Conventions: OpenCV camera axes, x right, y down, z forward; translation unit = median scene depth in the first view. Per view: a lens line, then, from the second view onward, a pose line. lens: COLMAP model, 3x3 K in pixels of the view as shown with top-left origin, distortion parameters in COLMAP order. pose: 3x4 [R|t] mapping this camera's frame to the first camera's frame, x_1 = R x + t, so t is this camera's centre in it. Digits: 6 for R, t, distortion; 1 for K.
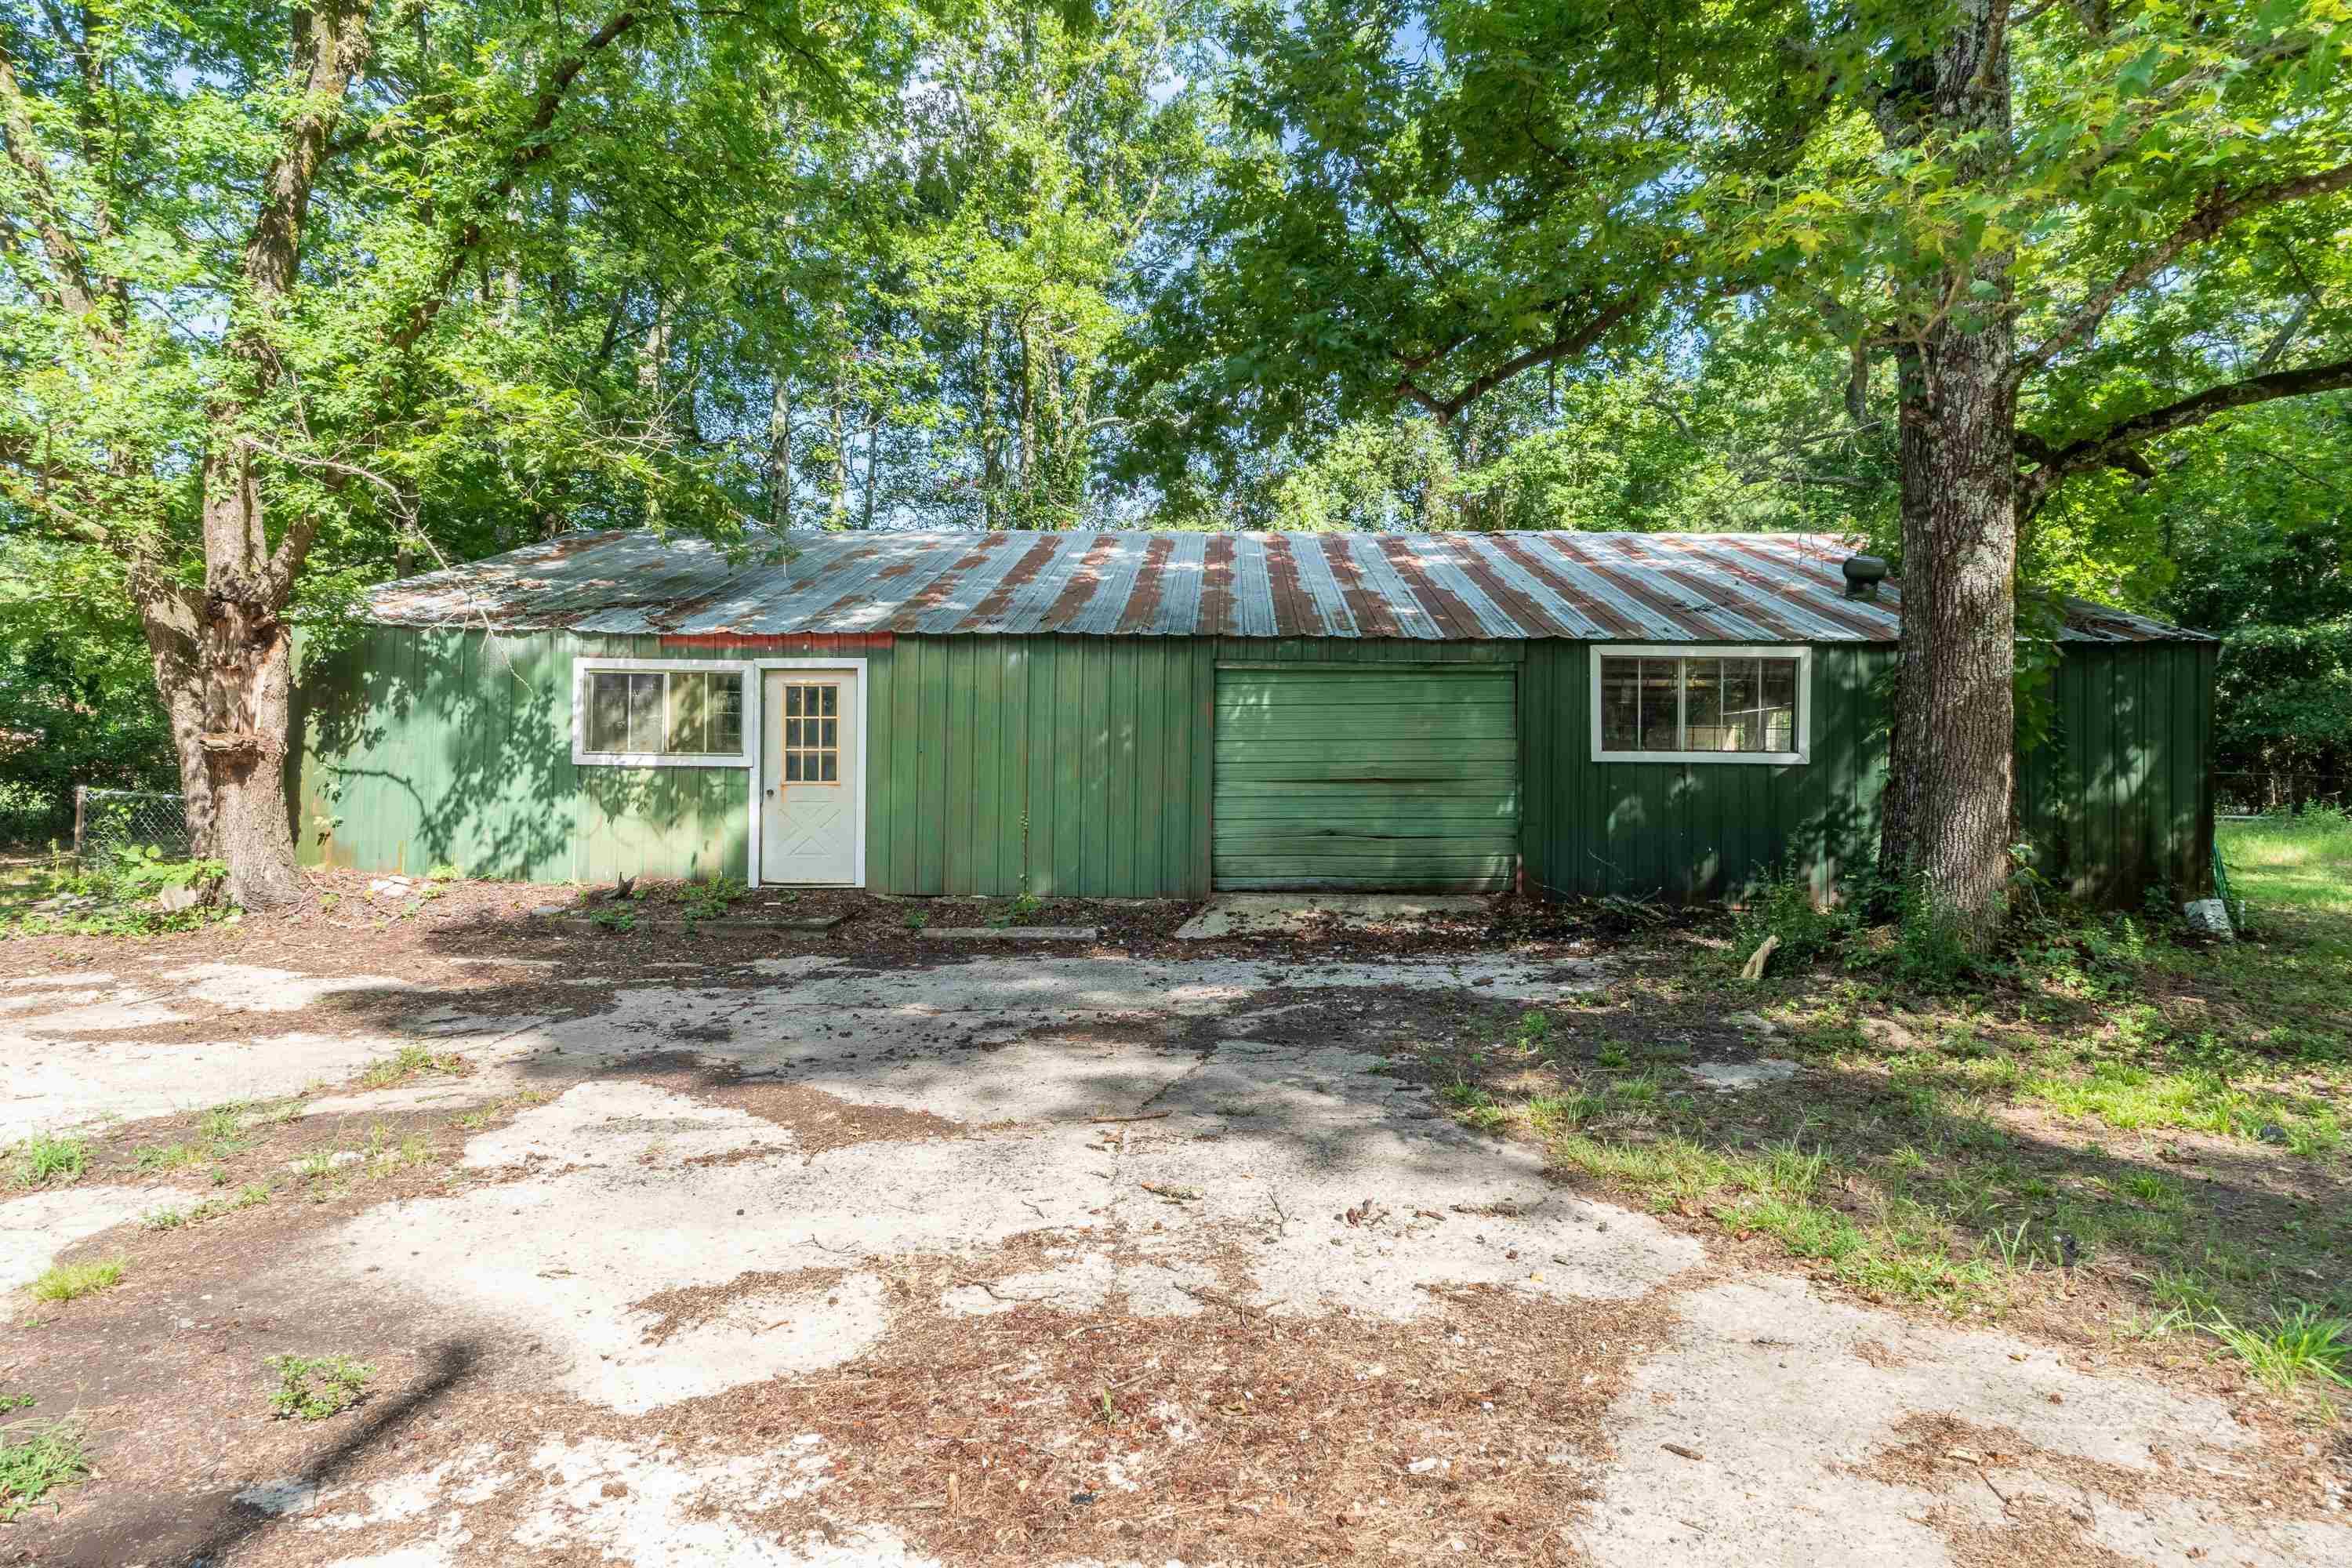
lens RADIAL K [[1471.1, 0, 1171.5], [0, 1471.1, 766.9], [0, 0, 1]] dist [0.005471, -0.000617]
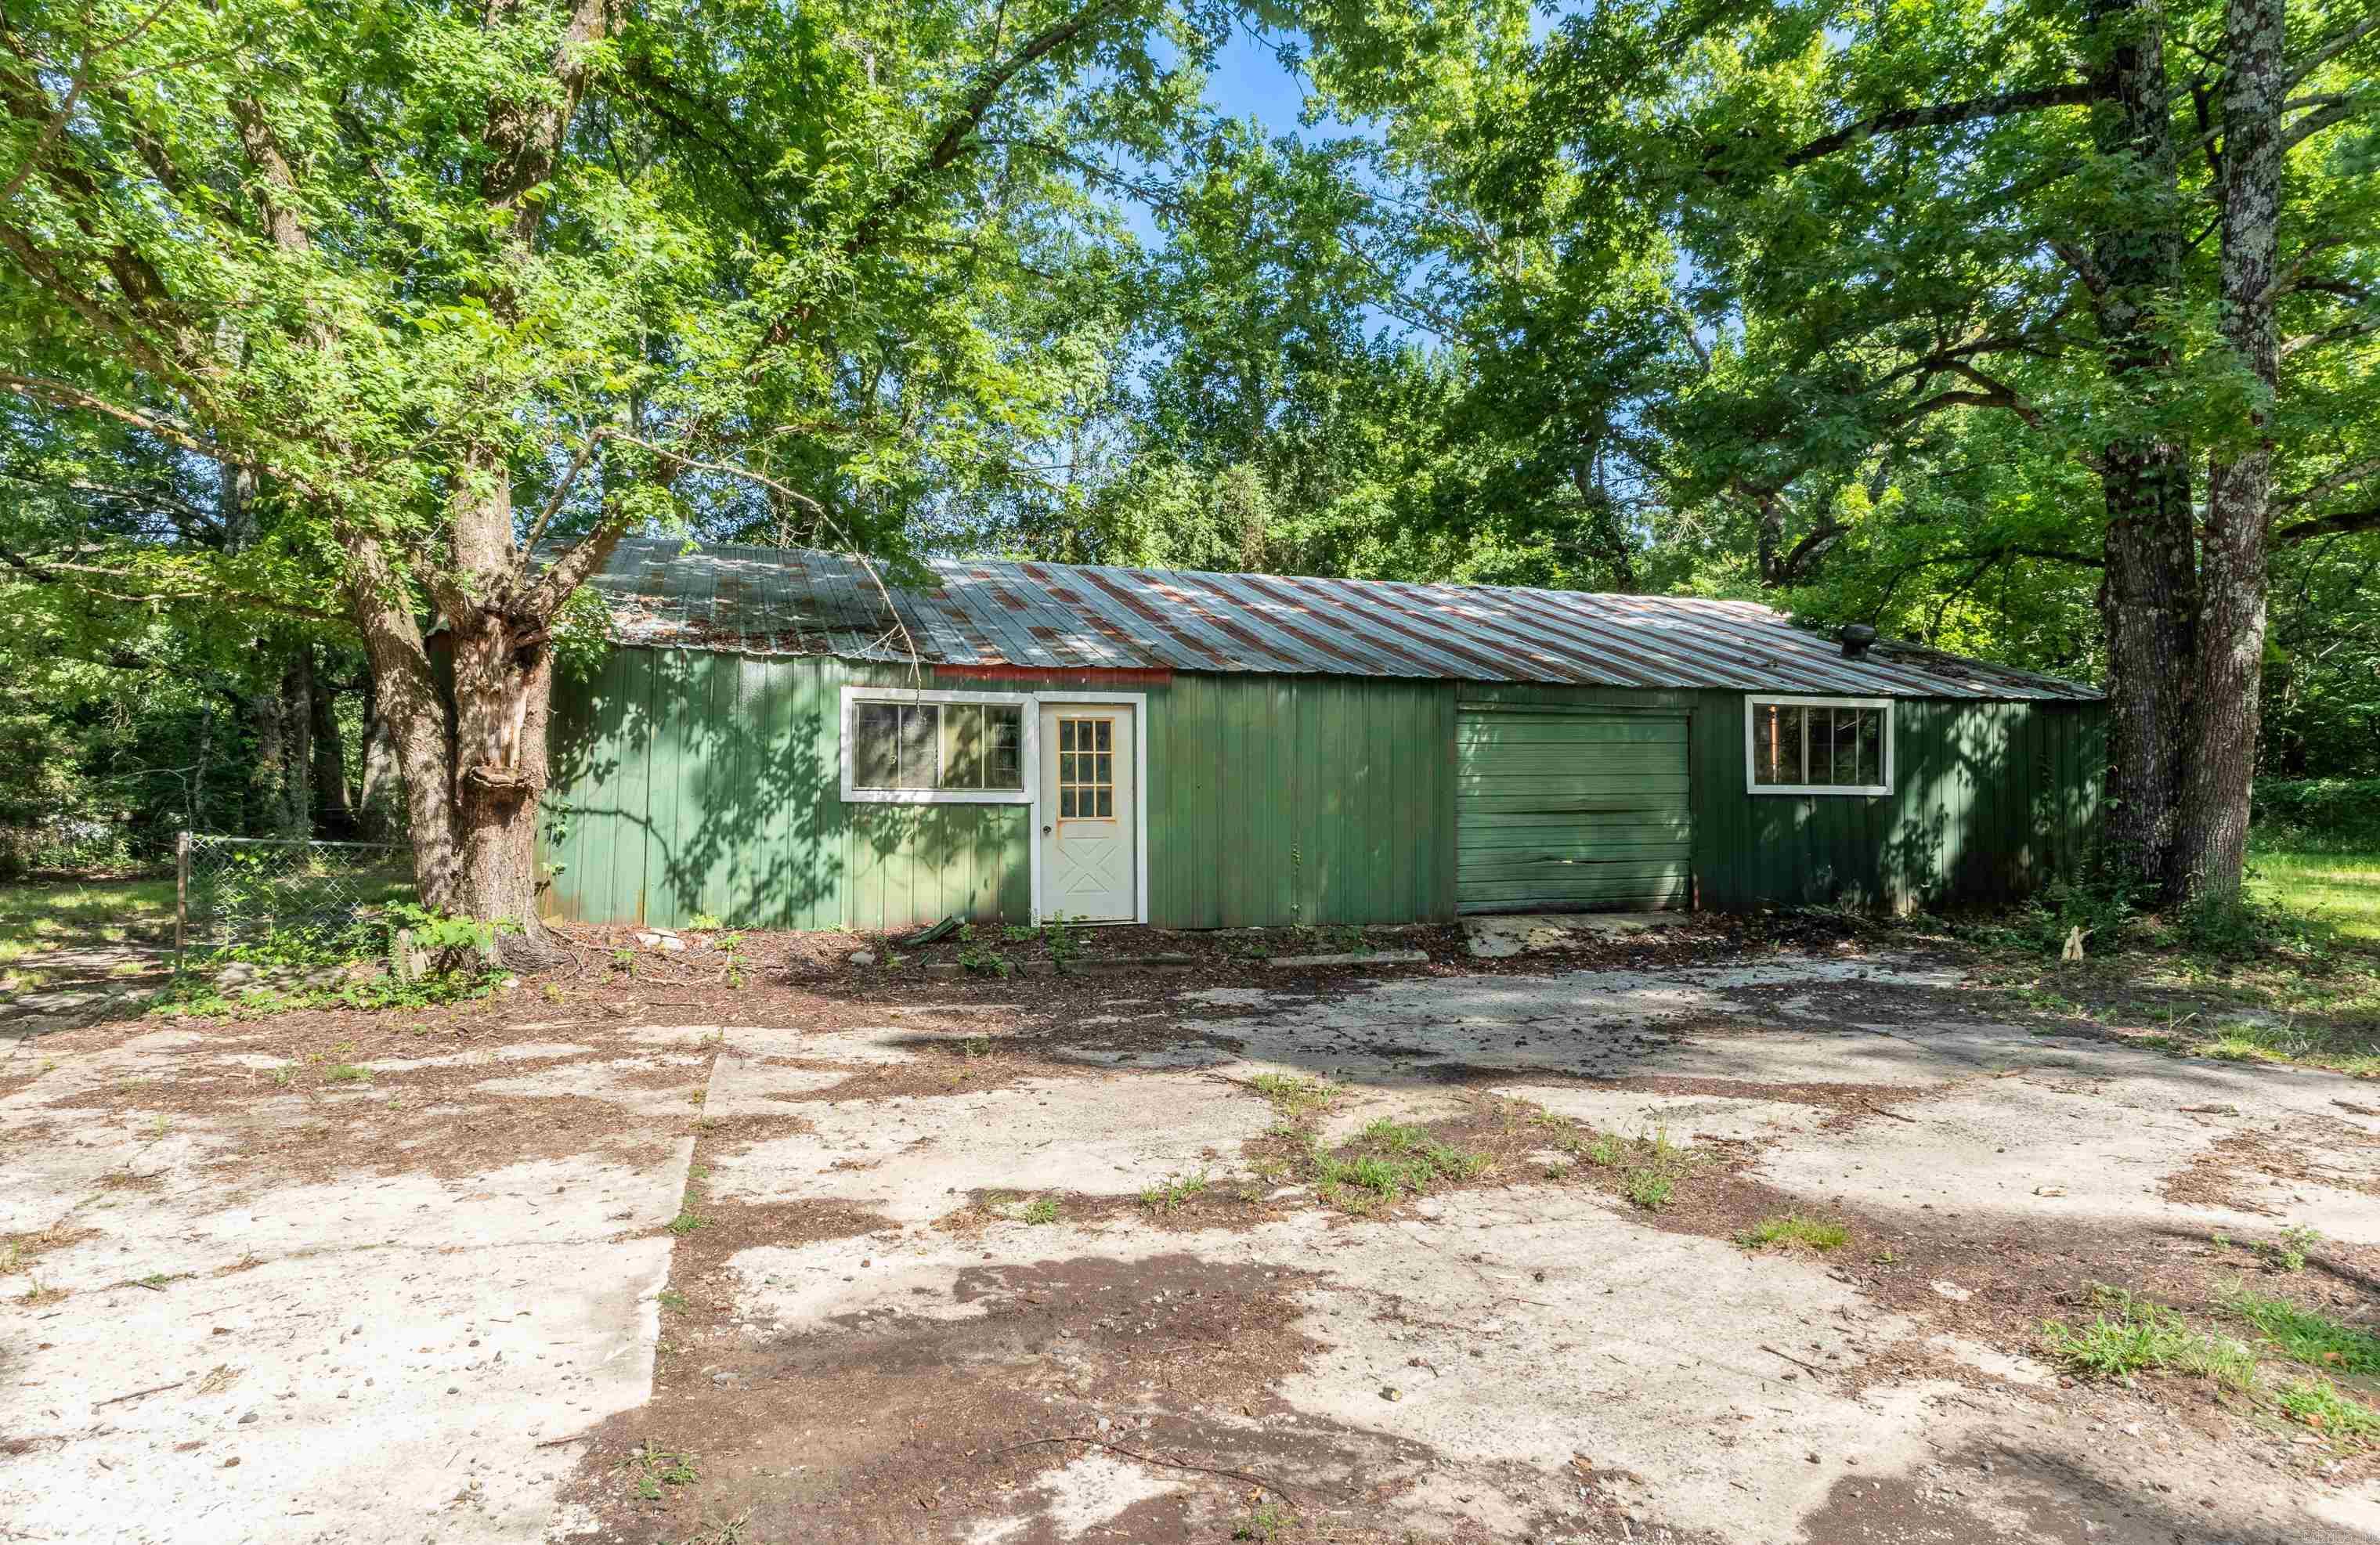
lens RADIAL K [[1542.9, 0, 1185.0], [0, 1542.9, 794.6], [0, 0, 1]] dist [0.006843, 0.001206]
pose [[0.932507, -0.004050, 0.361128, -0.555965], [0.007070, 0.999950, -0.007042, 0.002752], [-0.361082, 0.009120, 0.932490, 0.012216]]
